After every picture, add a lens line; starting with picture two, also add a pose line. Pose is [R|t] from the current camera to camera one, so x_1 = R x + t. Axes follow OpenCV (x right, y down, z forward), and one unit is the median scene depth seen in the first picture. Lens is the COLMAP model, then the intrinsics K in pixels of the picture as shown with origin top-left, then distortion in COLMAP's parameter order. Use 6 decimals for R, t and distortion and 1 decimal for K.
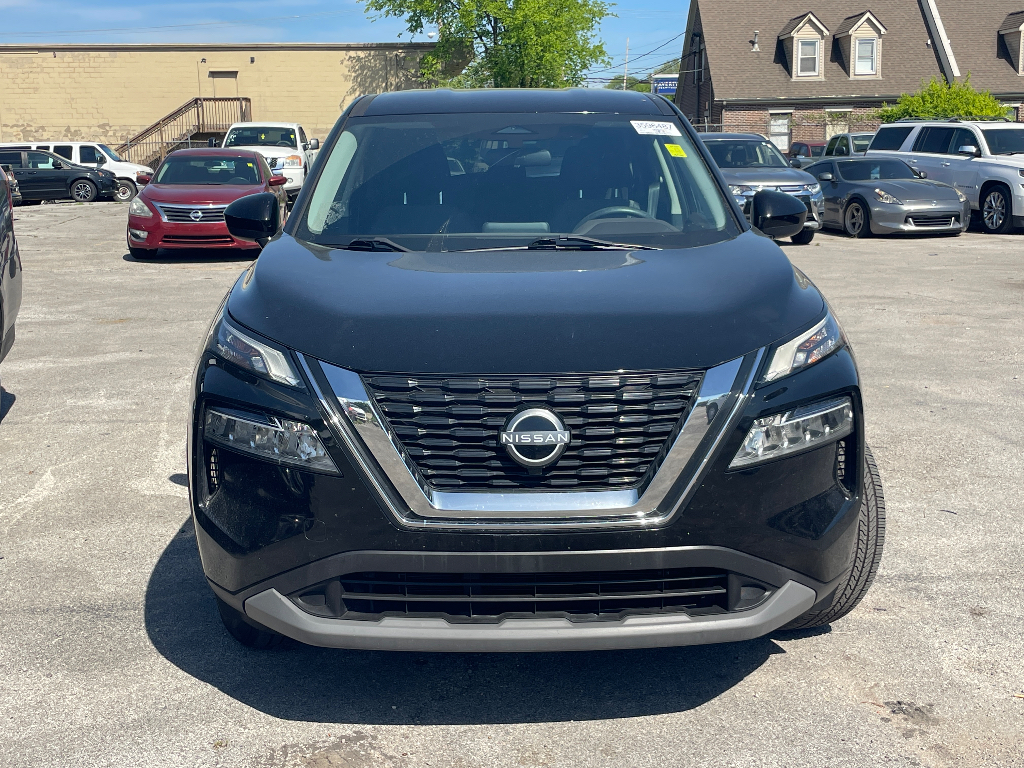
lens RADIAL K [[1332.6, 0, 512.0], [0, 1332.6, 384.0], [0, 0, 1]] dist [0.010383, 0.044333]
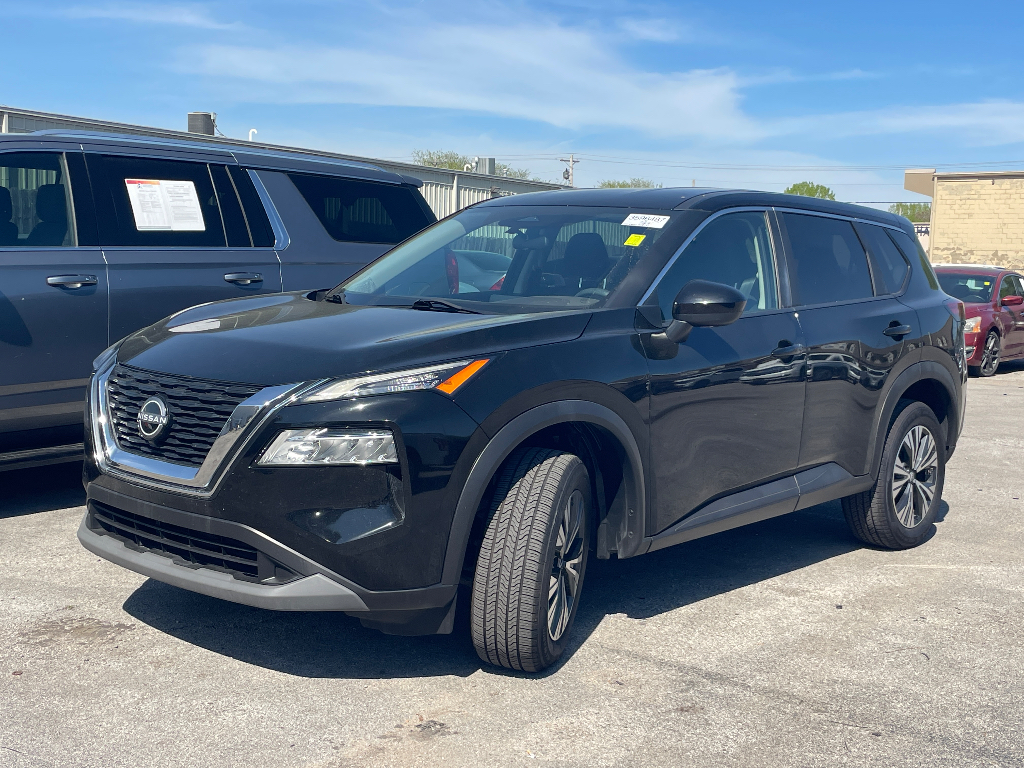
lens RADIAL K [[1332.6, 0, 512.0], [0, 1332.6, 384.0], [0, 0, 1]] dist [0.010383, 0.044333]
pose [[0.721266, 0.094805, -0.686140, 0.112216], [-0.159801, 0.986642, -0.031655, -0.000923], [0.673973, 0.132478, 0.726781, 0.022780]]
